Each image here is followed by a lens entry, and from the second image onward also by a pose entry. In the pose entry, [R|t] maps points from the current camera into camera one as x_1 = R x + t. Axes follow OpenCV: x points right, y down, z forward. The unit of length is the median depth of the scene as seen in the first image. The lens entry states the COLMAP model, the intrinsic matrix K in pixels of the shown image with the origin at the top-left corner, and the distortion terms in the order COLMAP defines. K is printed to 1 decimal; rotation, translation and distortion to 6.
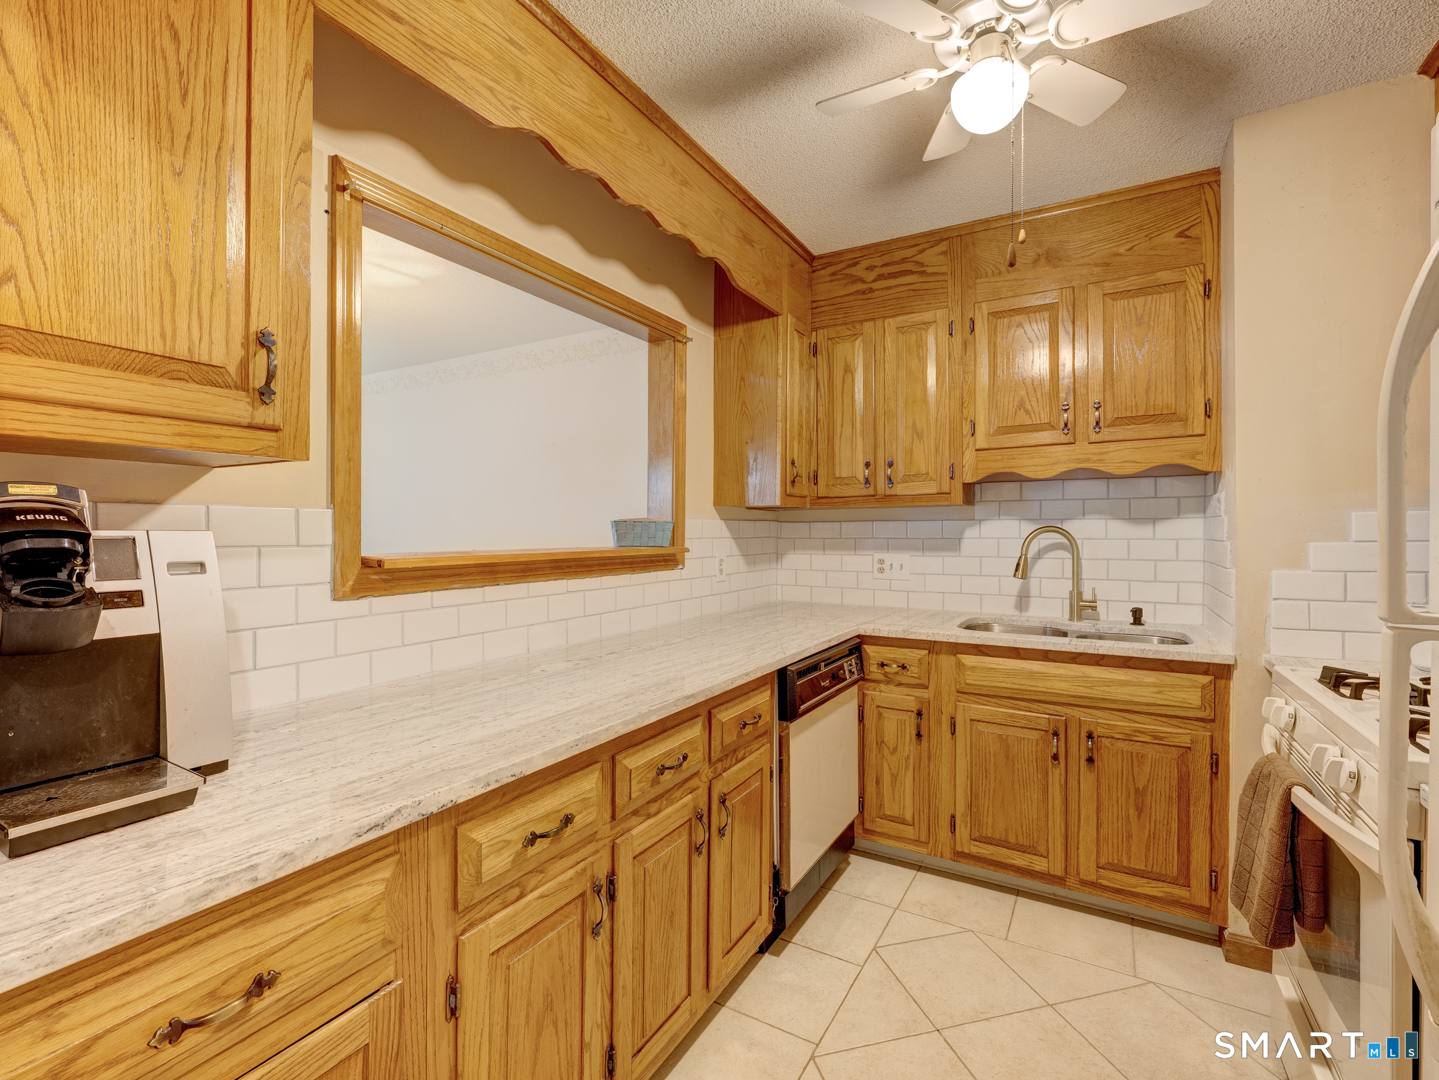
lens RADIAL K [[659.3, 0, 719.8], [0, 659.3, 532.7], [0, 0, 1]] dist [-0.002002, -0.000177]
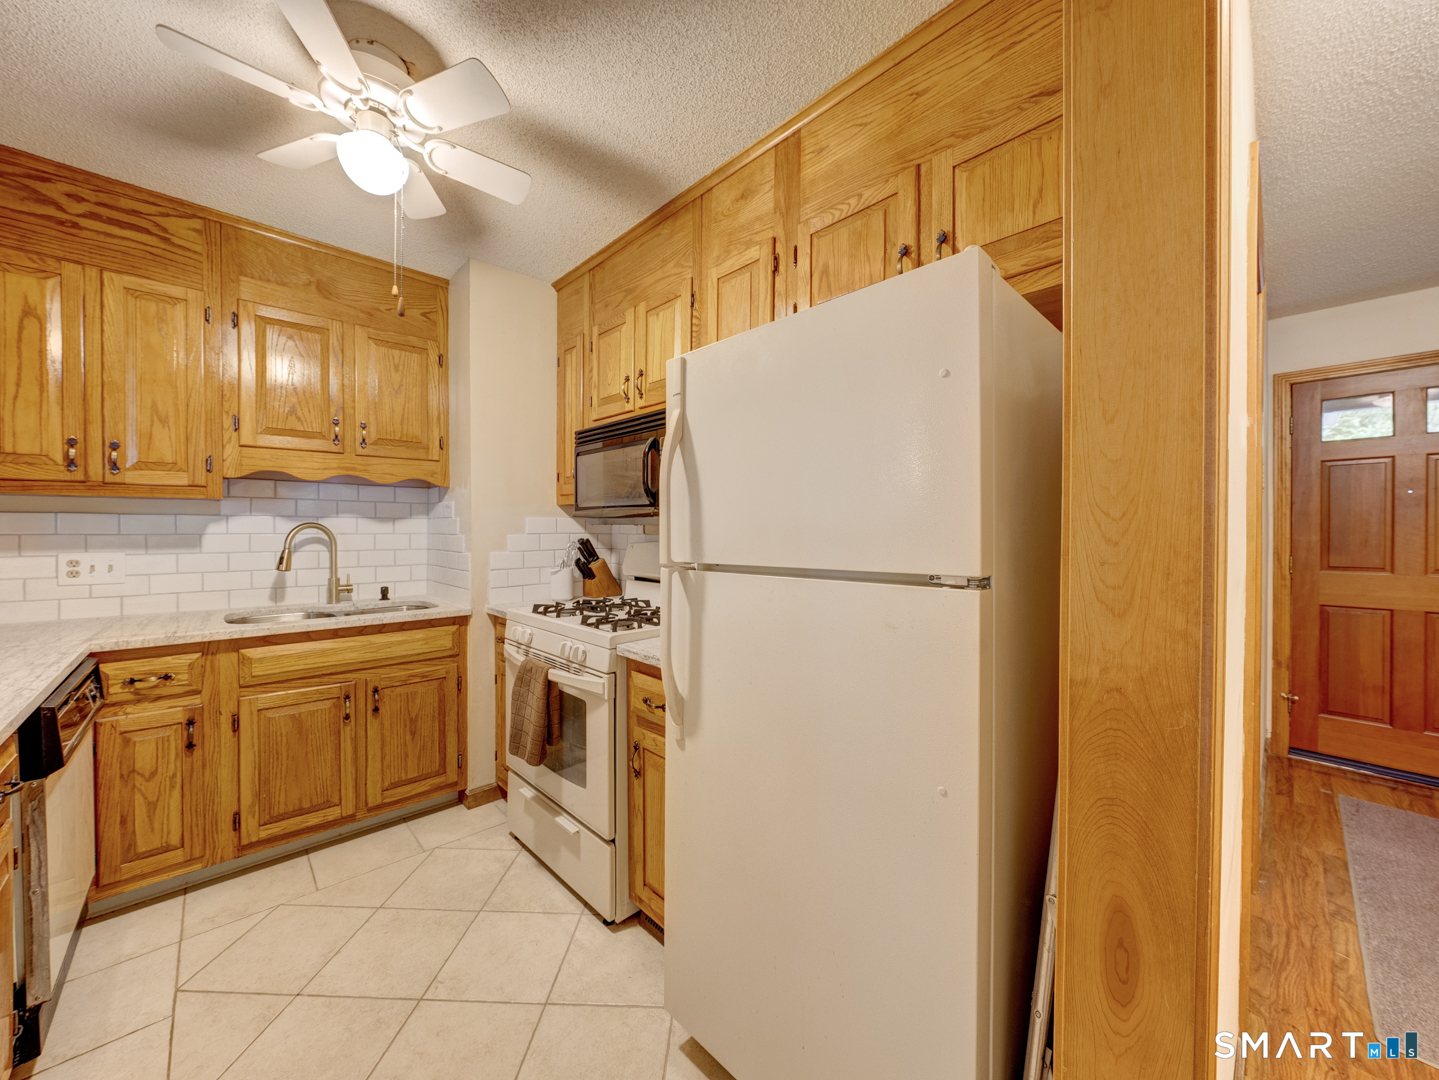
lens RADIAL K [[546.4, 0, 722.0], [0, 546.4, 533.7], [0, 0, 1]] dist [-0.004615, 0.000315]
pose [[0.274953, -0.004013, 0.961449, -0.231617], [-0.002935, 0.999983, 0.005013, 0.002365], [-0.961453, -0.004200, 0.274936, 0.072683]]
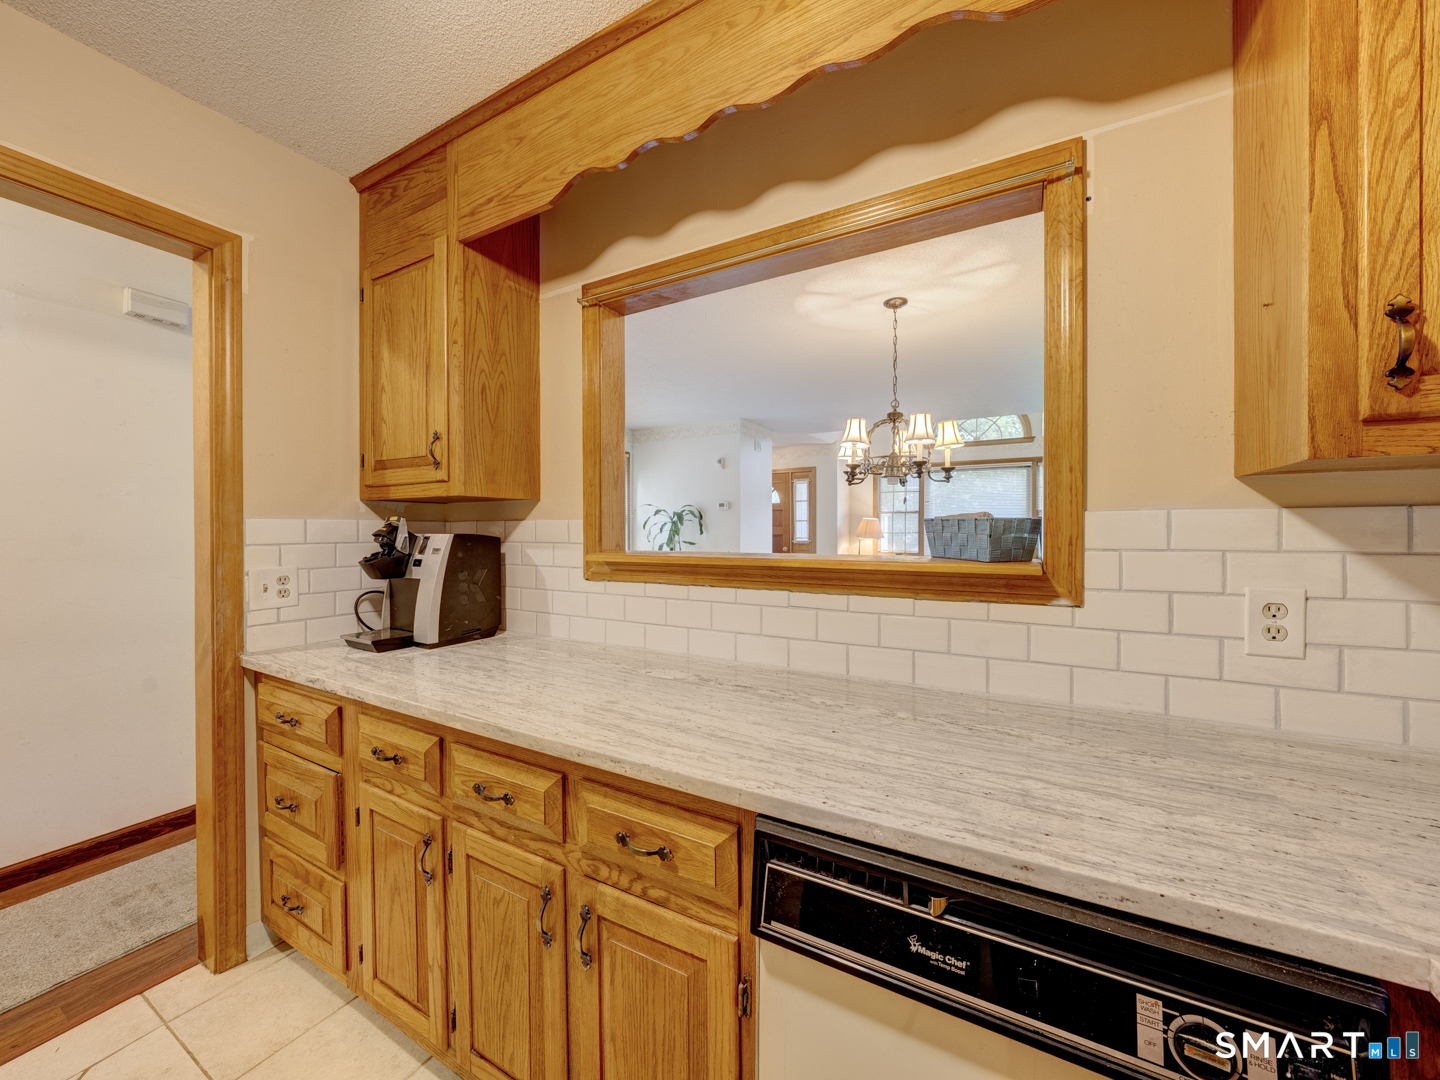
lens RADIAL K [[546.8, 0, 722.5], [0, 546.8, 533.7], [0, 0, 1]] dist [-0.004615, 0.000315]
pose [[0.017803, 0.003100, -0.999837, 0.417296], [-0.002694, 0.999992, 0.003052, -0.004664], [0.999838, 0.002639, 0.017811, 0.800008]]
